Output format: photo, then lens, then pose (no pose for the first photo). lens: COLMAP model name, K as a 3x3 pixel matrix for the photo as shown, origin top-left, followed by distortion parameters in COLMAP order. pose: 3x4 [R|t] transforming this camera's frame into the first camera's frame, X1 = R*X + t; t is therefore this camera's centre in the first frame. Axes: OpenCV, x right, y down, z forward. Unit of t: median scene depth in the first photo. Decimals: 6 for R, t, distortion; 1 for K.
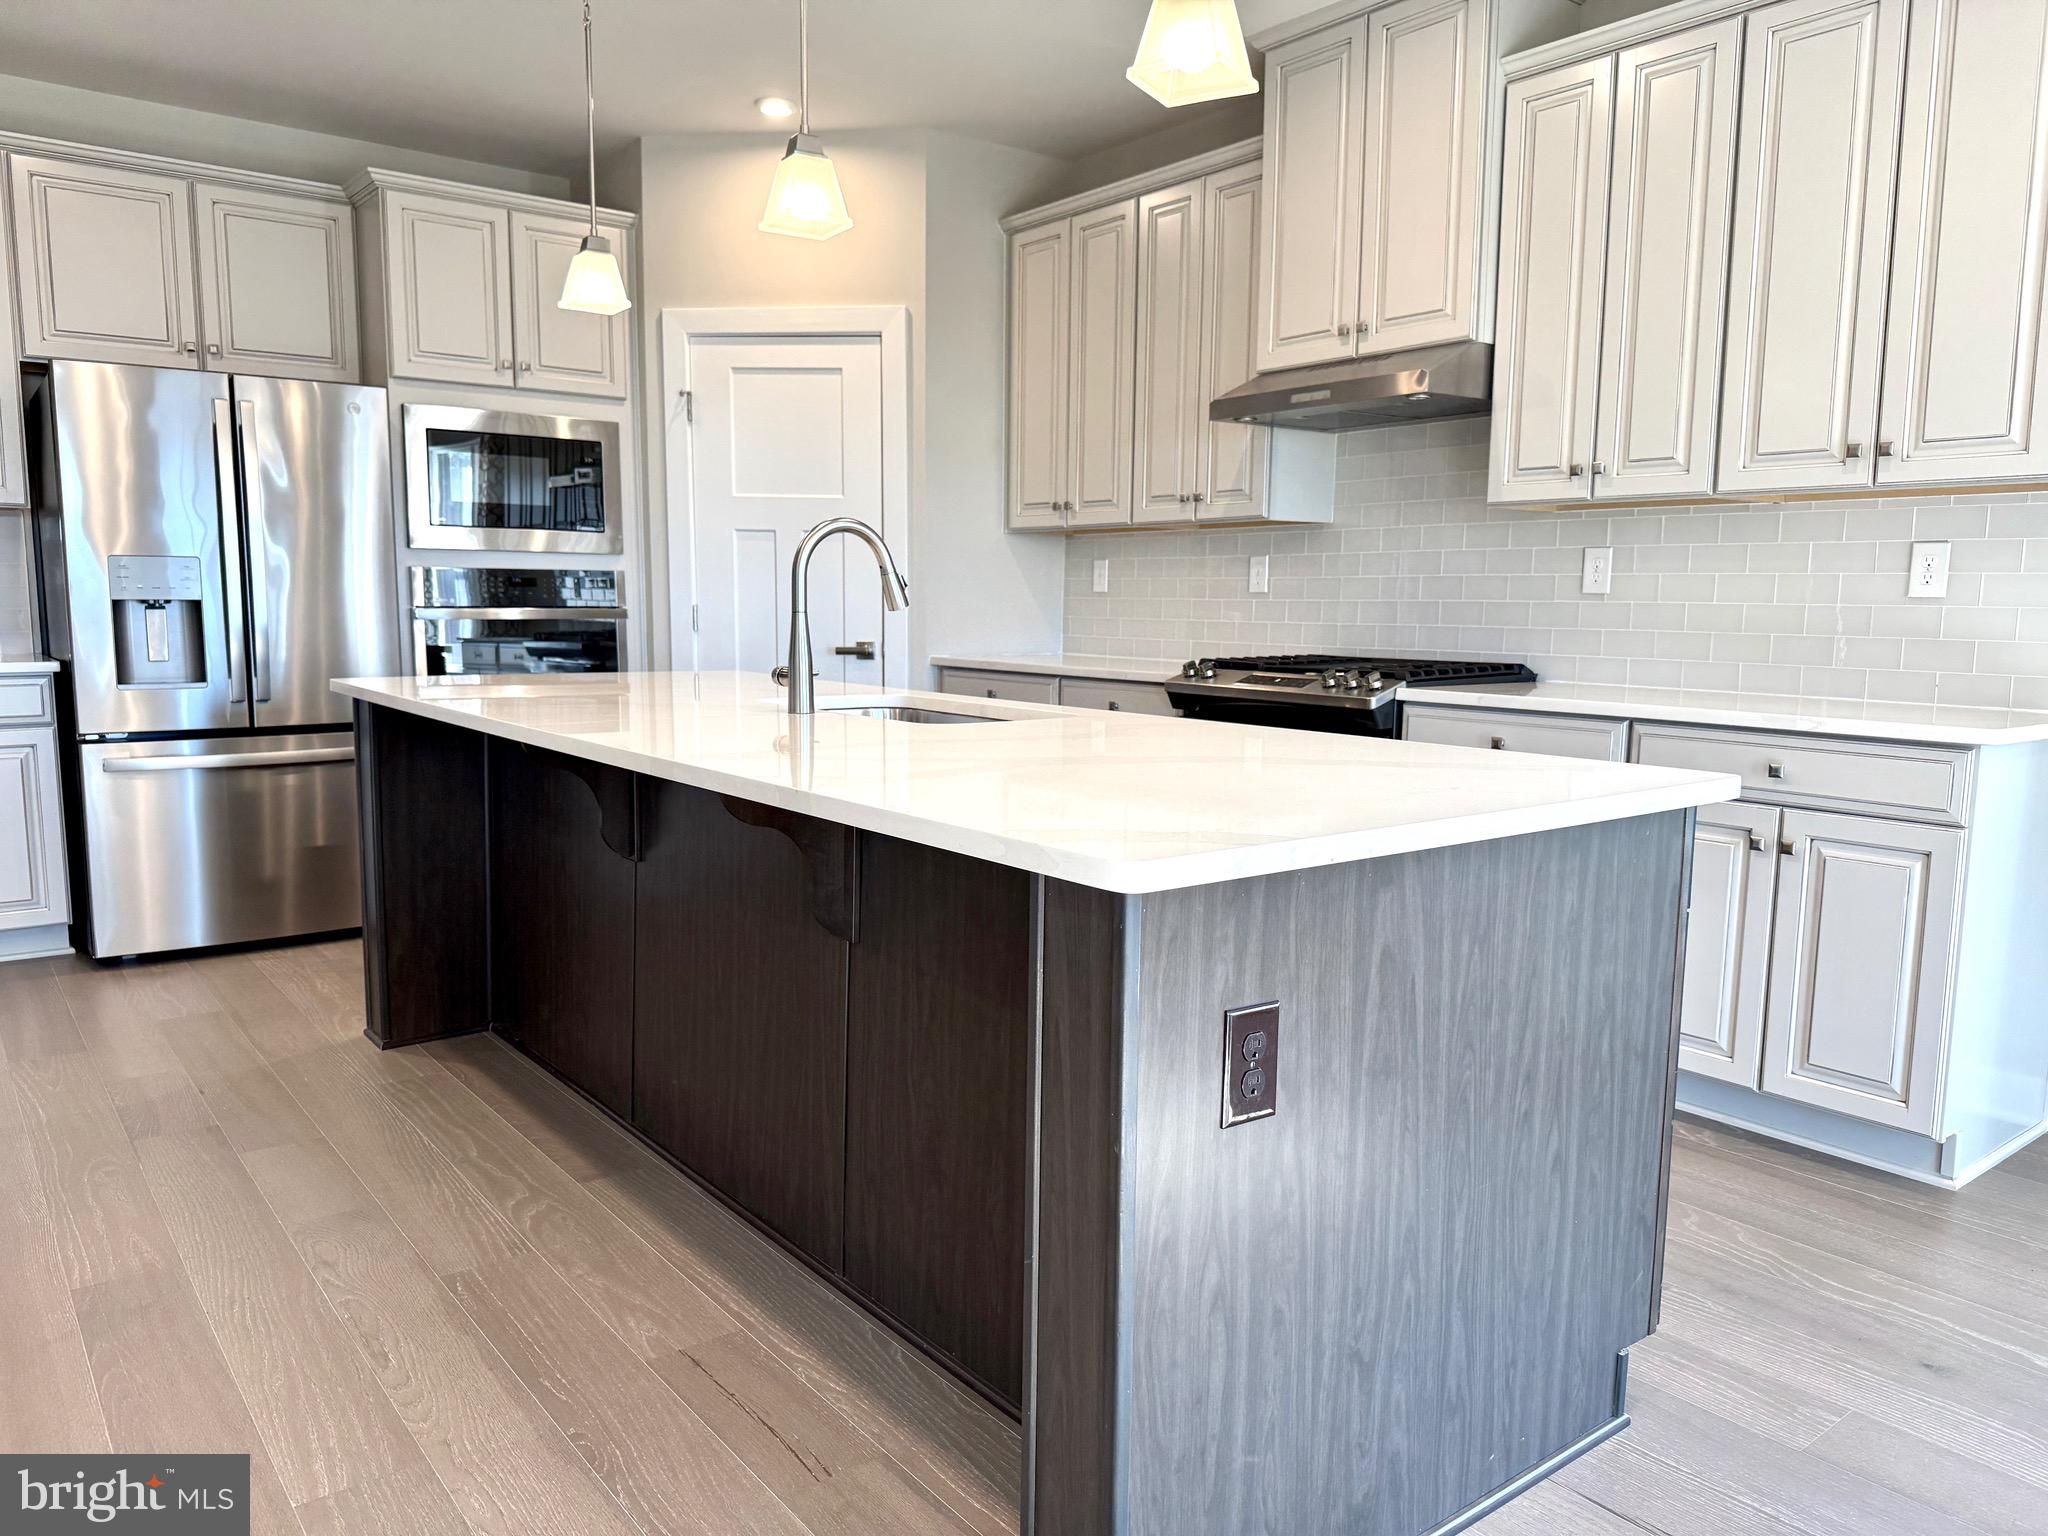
lens RADIAL K [[1433.9, 0, 1019.6], [0, 1433.9, 791.1], [0, 0, 1]] dist [0.086339, -0.126652]
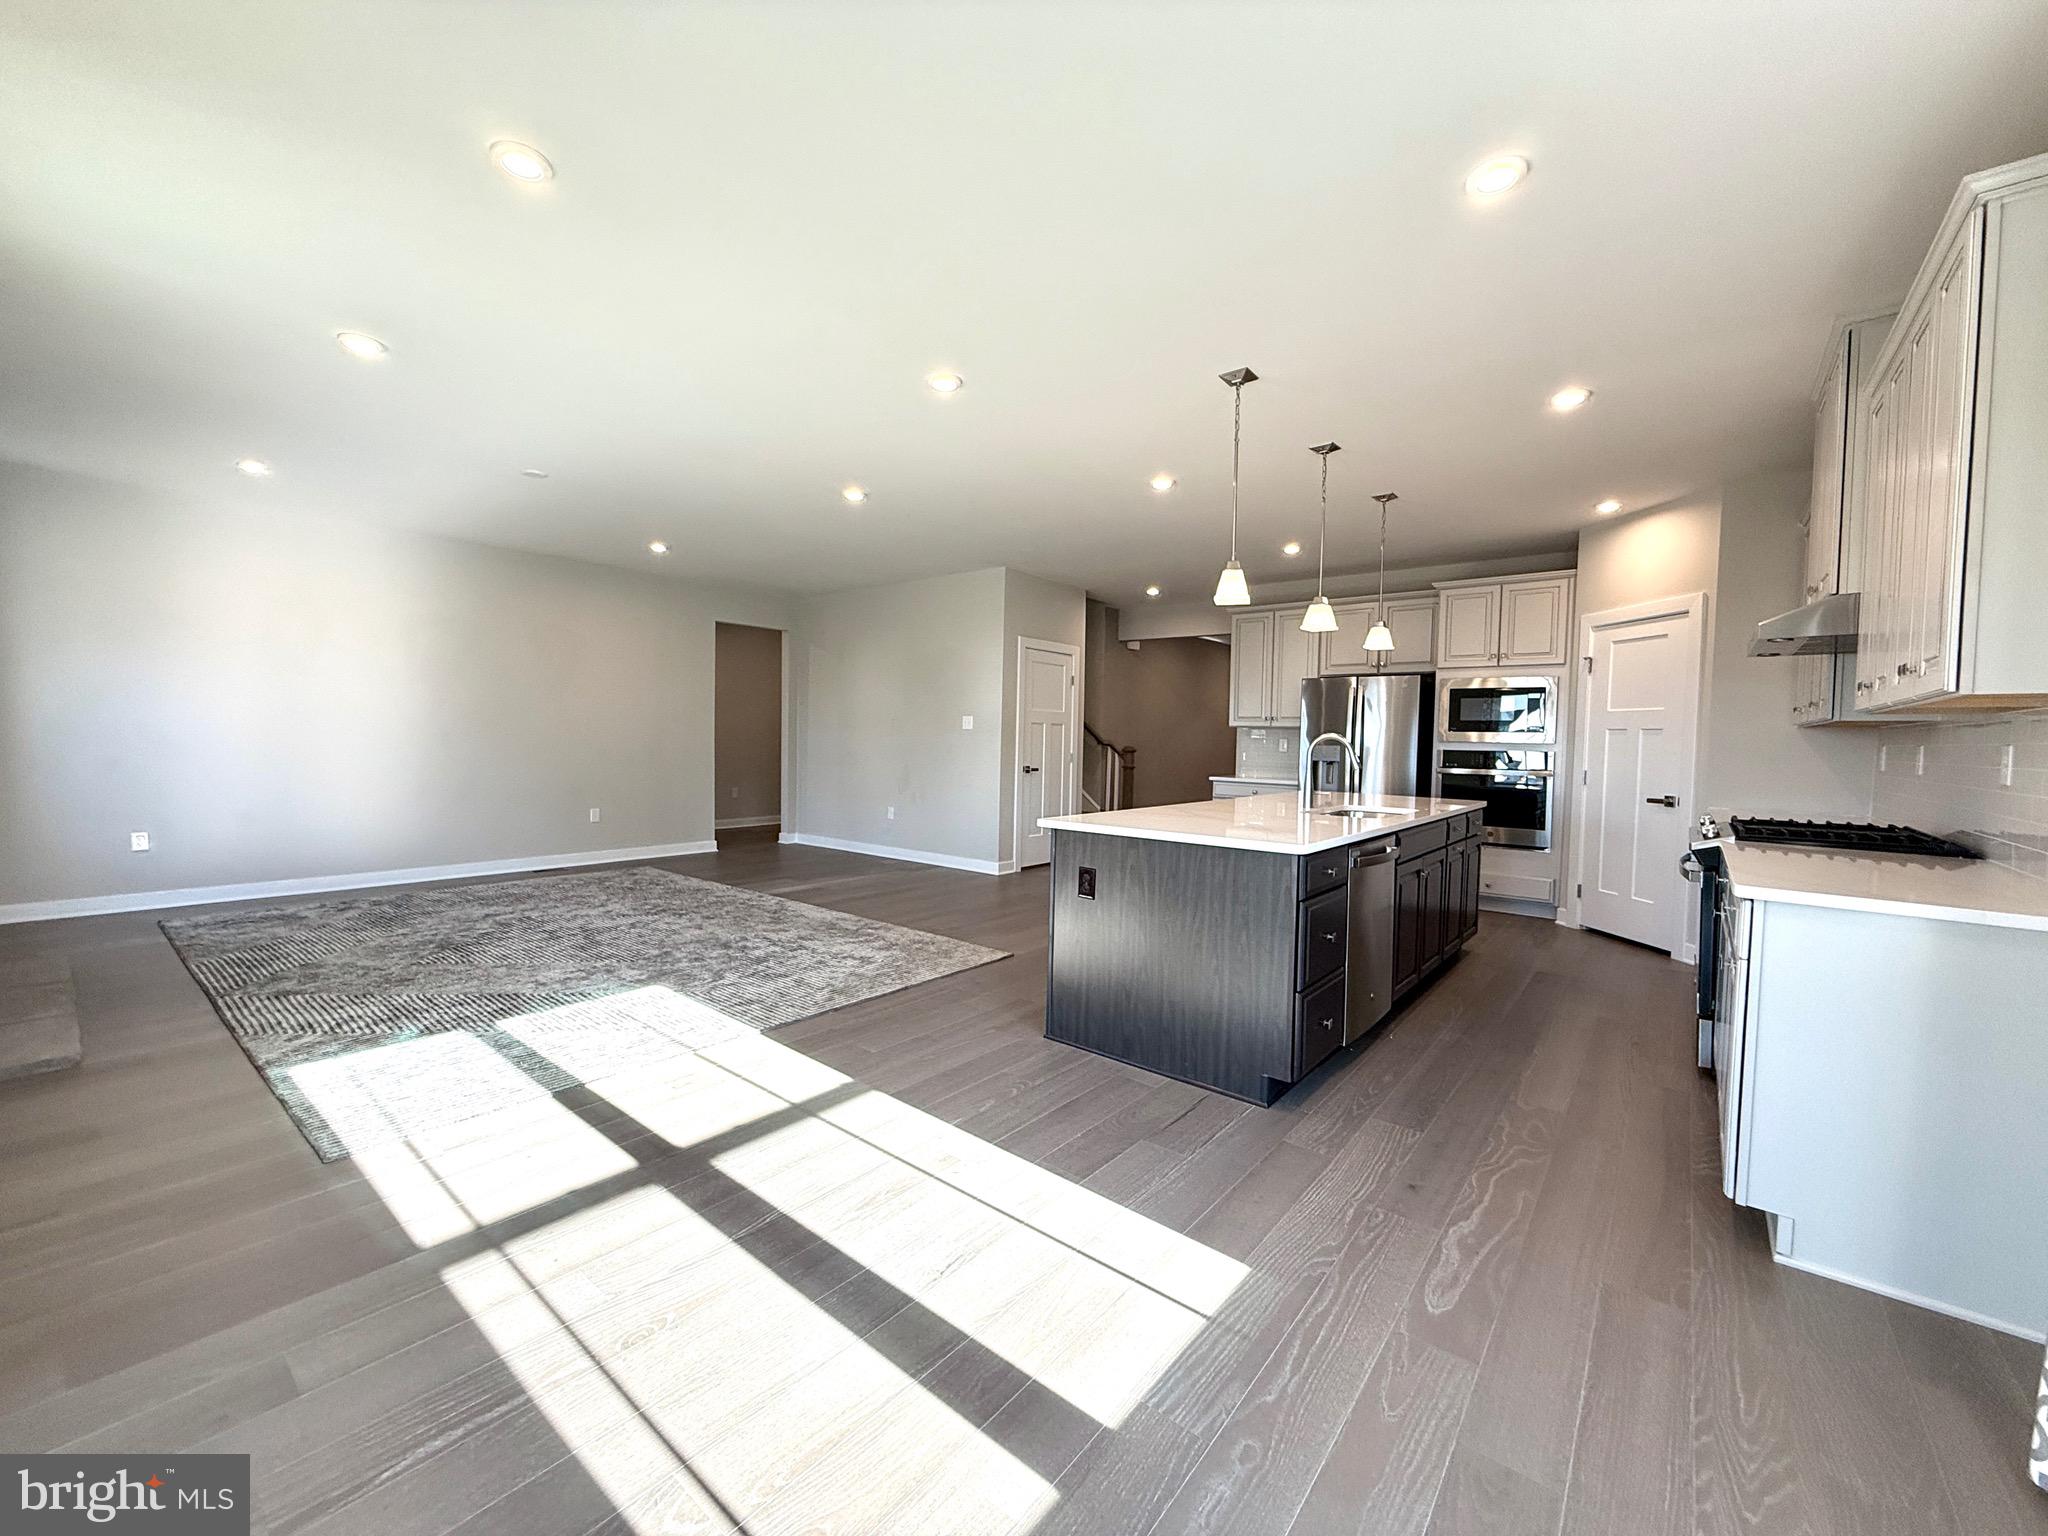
lens RADIAL K [[814.3, 0, 1018.1], [0, 814.3, 766.7], [0, 0, 1]] dist [0.001448, 0.000108]
pose [[0.216493, 0.030333, -0.975813, 0.936203], [-0.149683, 0.988731, -0.002474, -0.035630], [0.964741, 0.146598, 0.218594, 0.124281]]
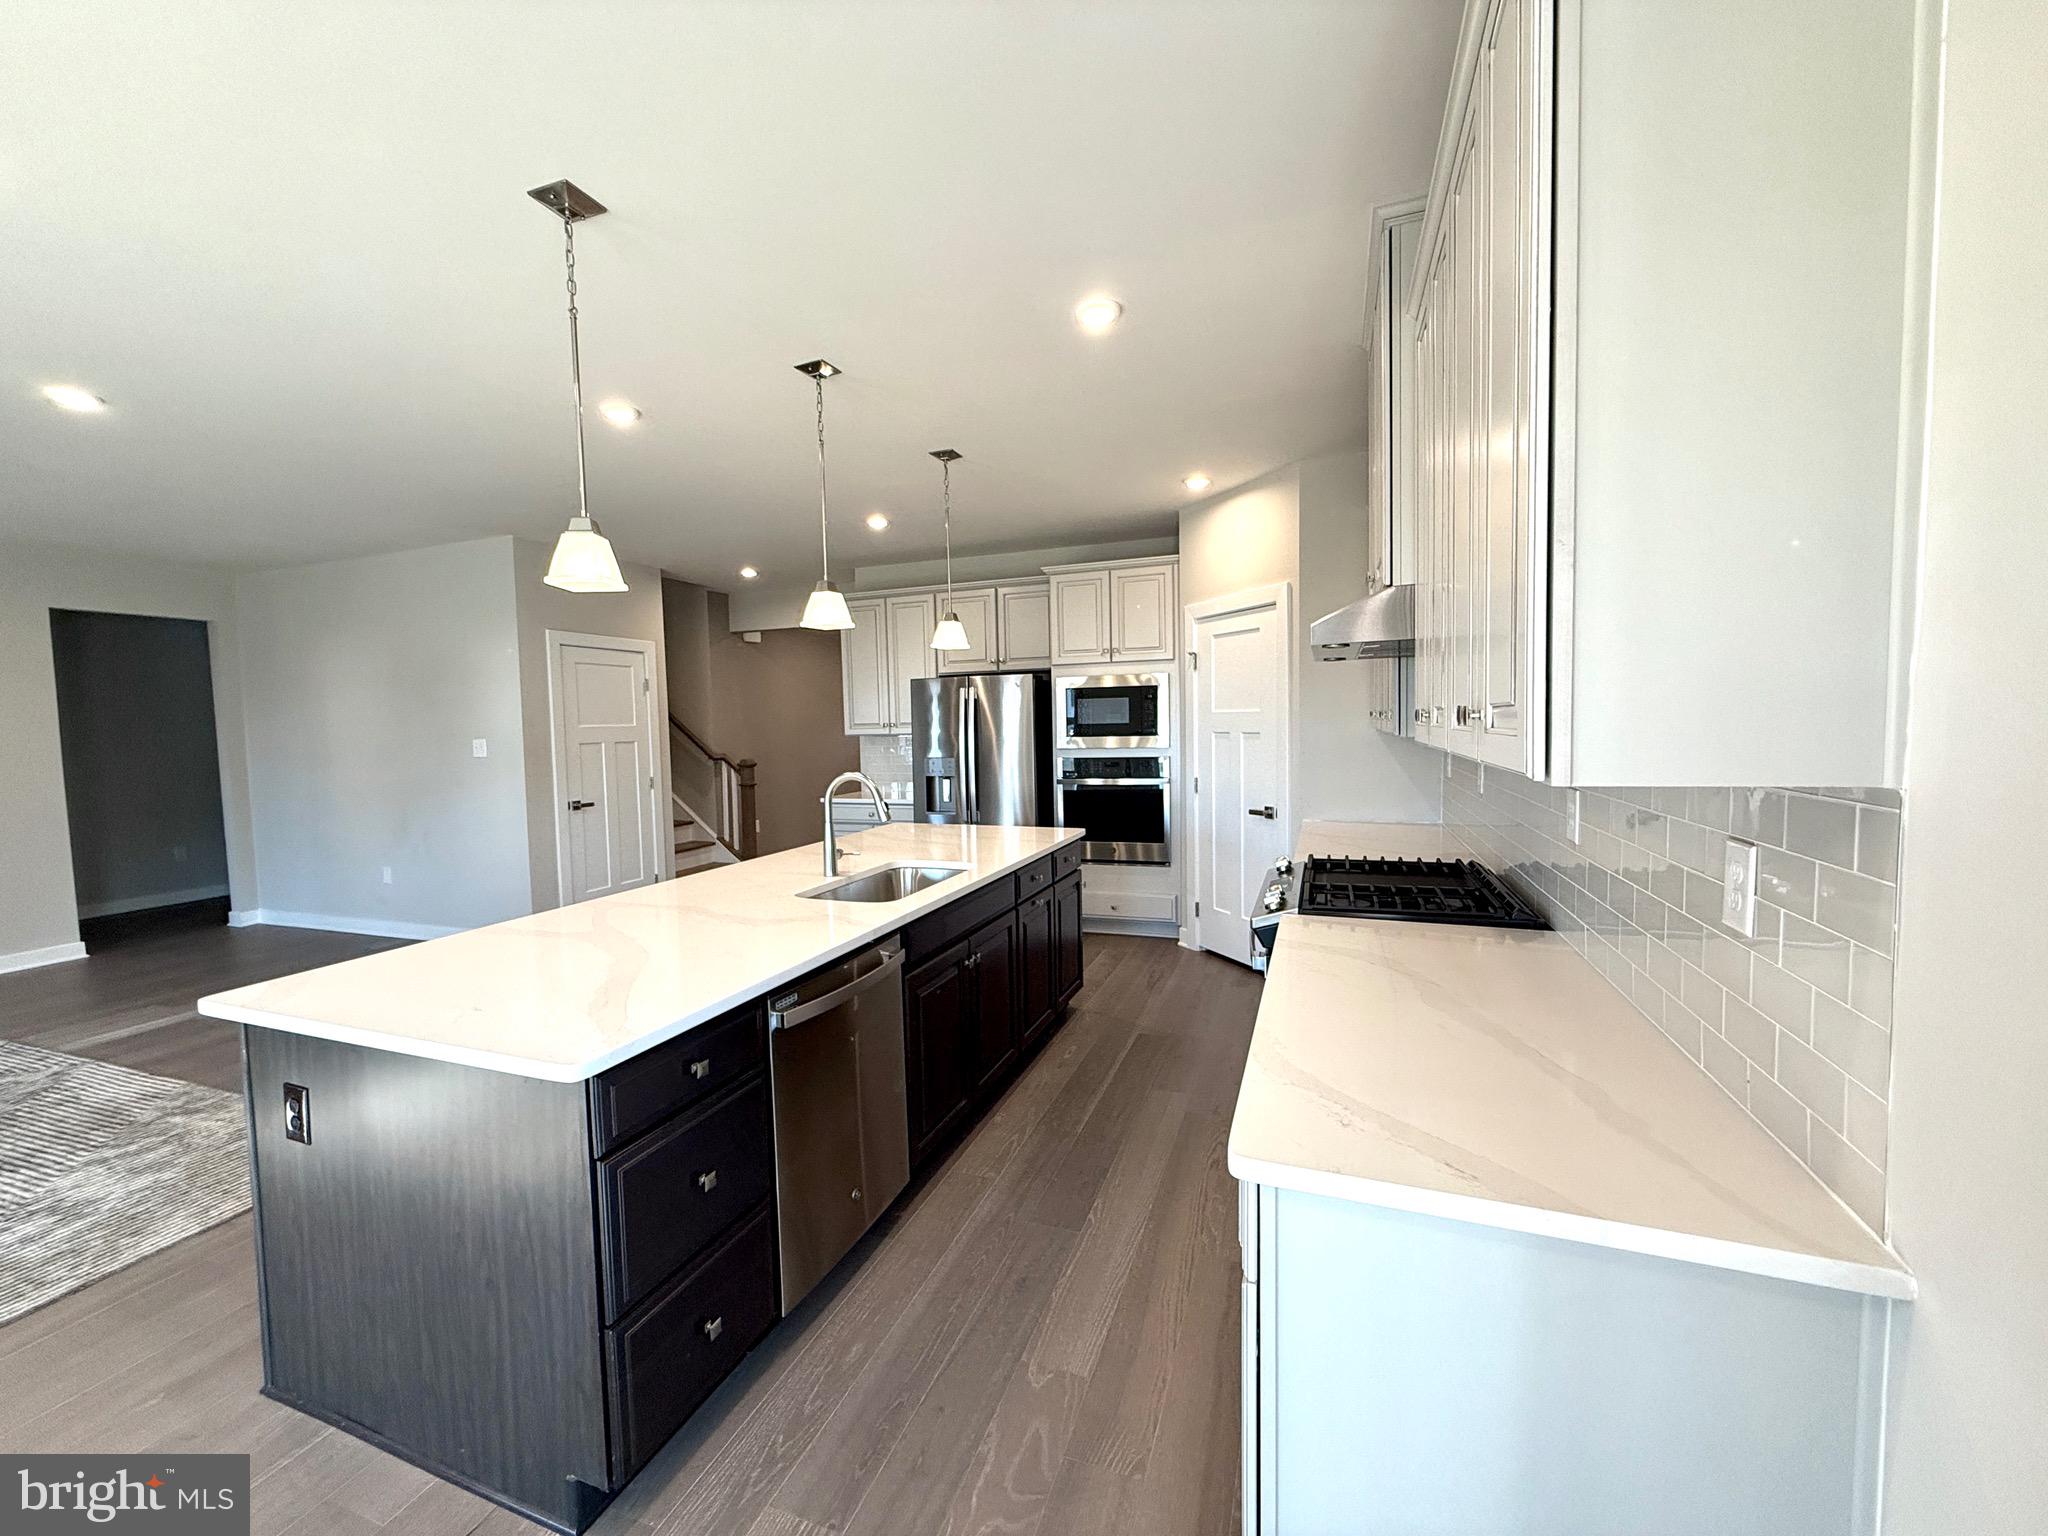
lens RADIAL K [[814.3, 0, 1018.1], [0, 814.3, 766.7], [0, 0, 1]] dist [0.001448, 0.000108]
pose [[0.517285, 0.026513, -0.855402, 0.701089], [-0.087639, 0.995907, -0.022129, -0.153818], [0.851314, 0.086413, 0.517491, 0.513171]]
